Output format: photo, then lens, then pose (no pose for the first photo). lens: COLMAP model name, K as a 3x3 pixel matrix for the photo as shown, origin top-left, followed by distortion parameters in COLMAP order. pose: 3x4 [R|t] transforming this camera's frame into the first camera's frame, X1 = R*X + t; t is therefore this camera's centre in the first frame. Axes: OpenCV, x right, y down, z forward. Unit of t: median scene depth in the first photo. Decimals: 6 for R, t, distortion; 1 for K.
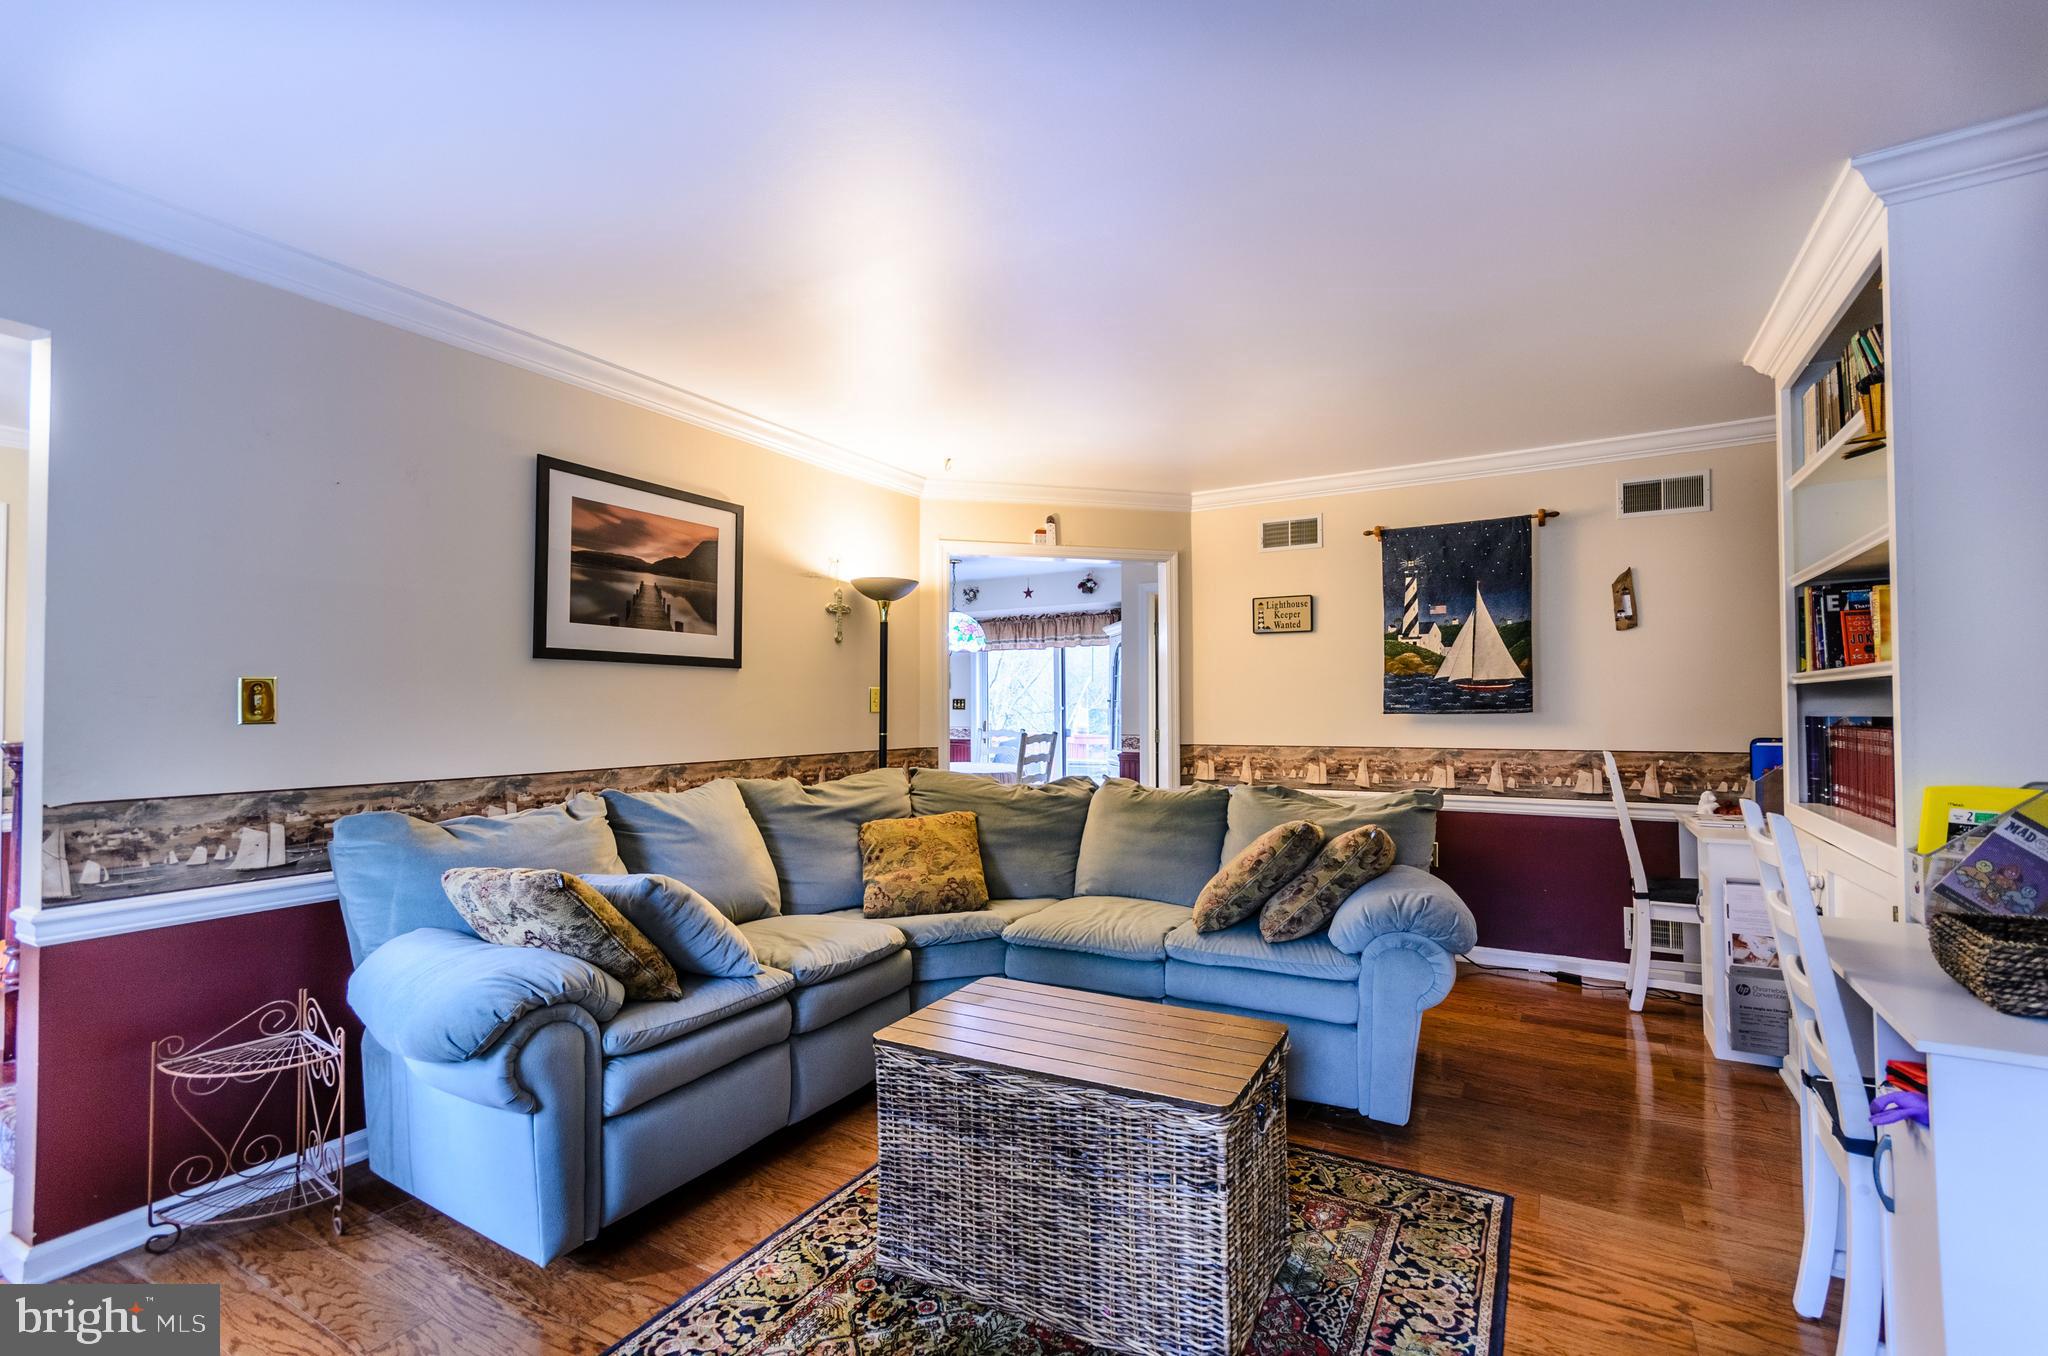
lens RADIAL K [[893.8, 0, 1021.6], [0, 893.8, 684.4], [0, 0, 1]] dist [0.003127, 0.002516]
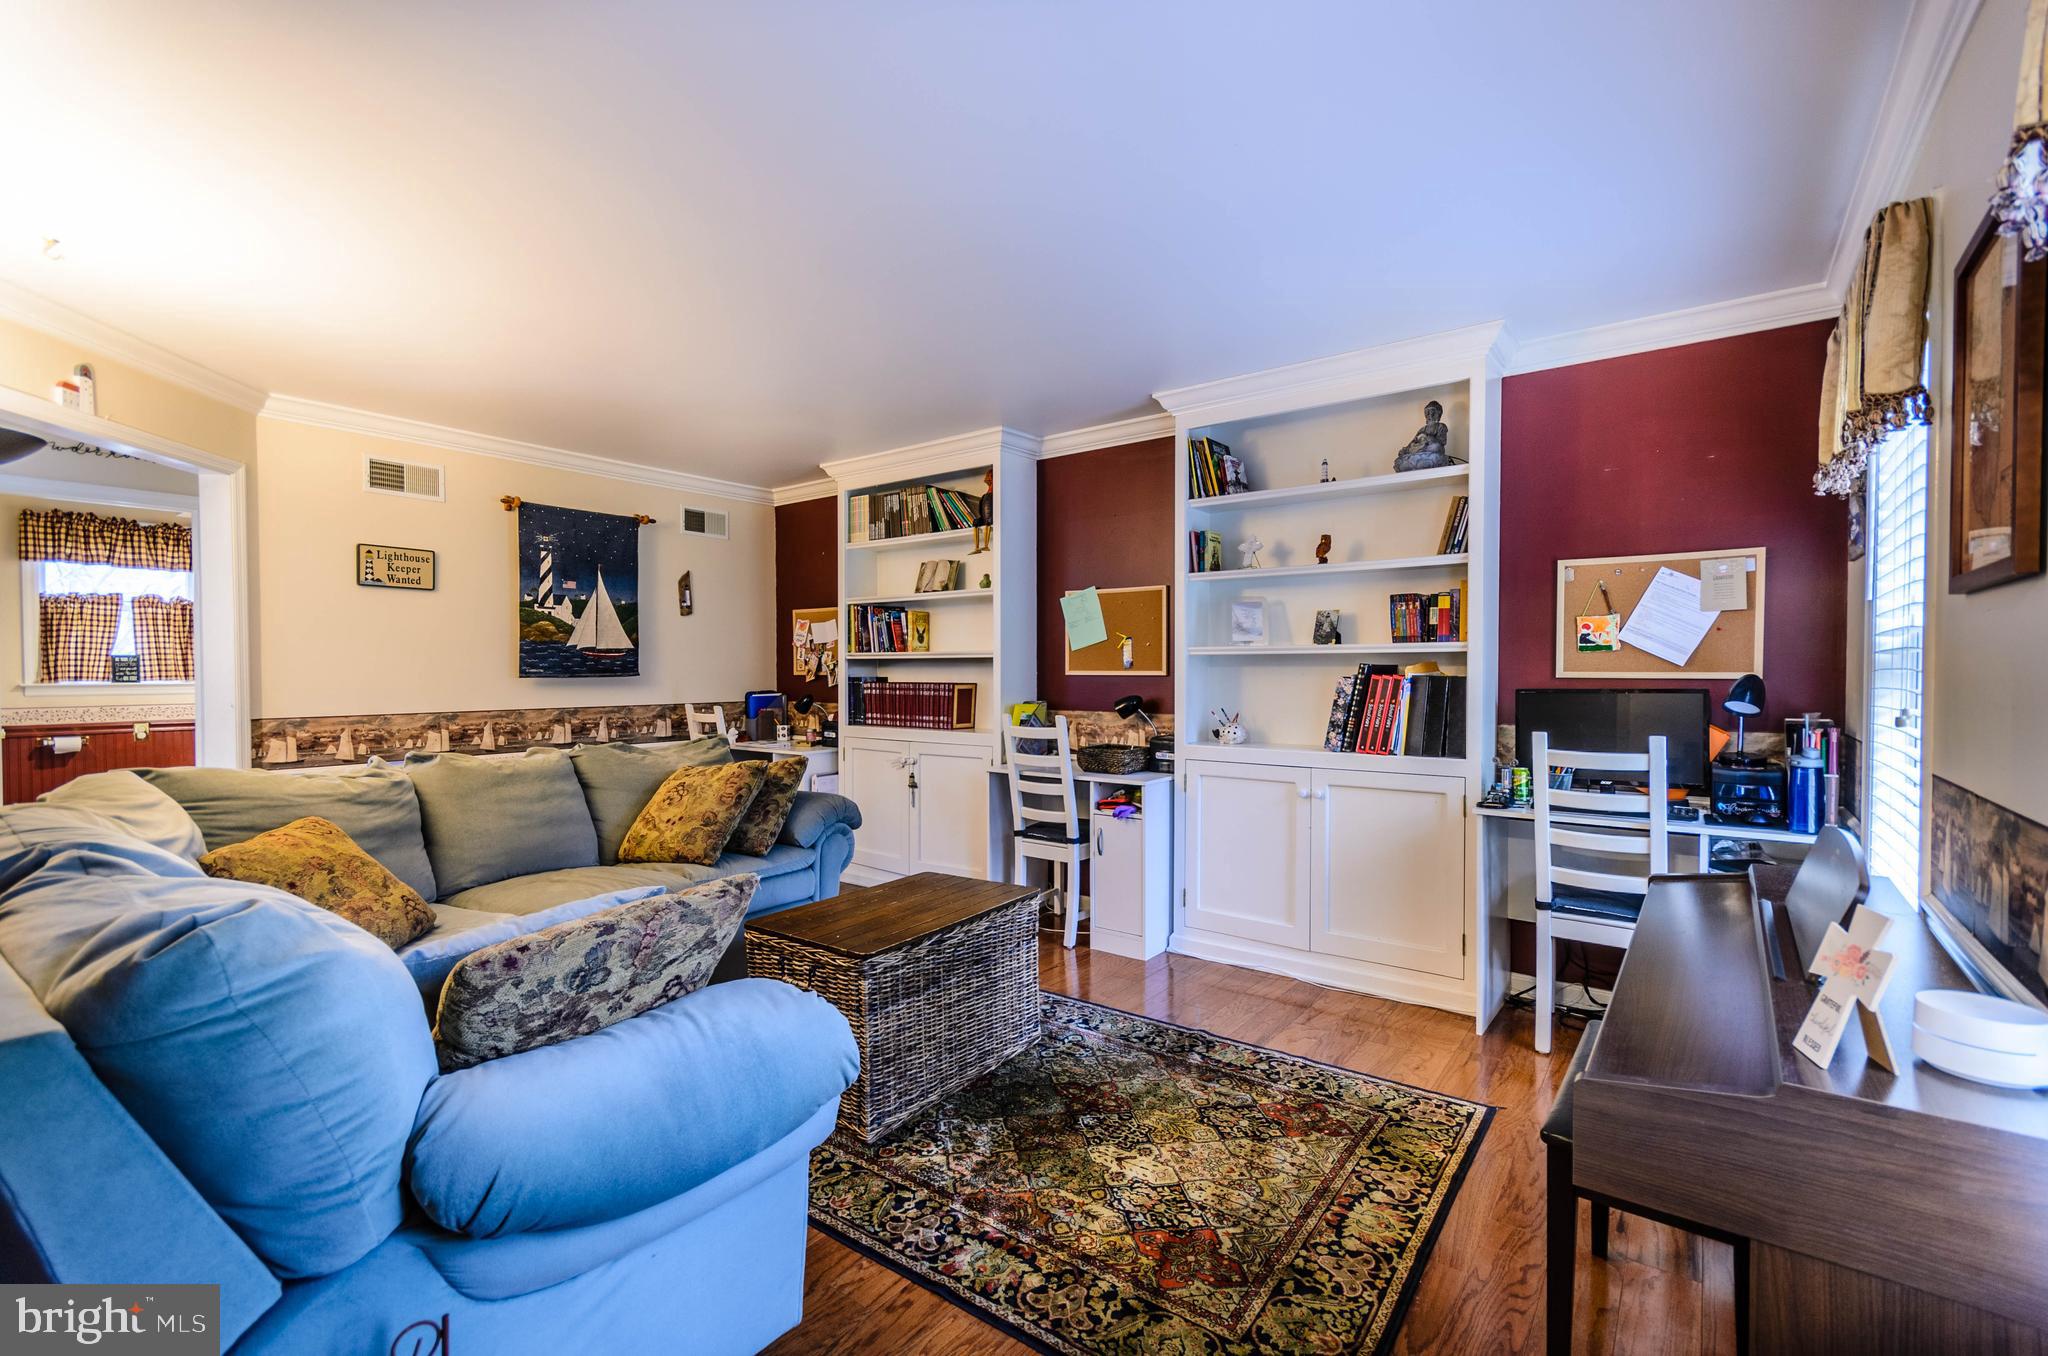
lens RADIAL K [[893.8, 0, 1007.0], [0, 893.8, 681.0], [0, 0, 1]] dist [0.003127, 0.002516]
pose [[0.135731, -0.007194, 0.990720, -0.570685], [-0.026589, 0.999587, 0.010901, 0.010388], [-0.990389, -0.027822, 0.135484, 0.298541]]
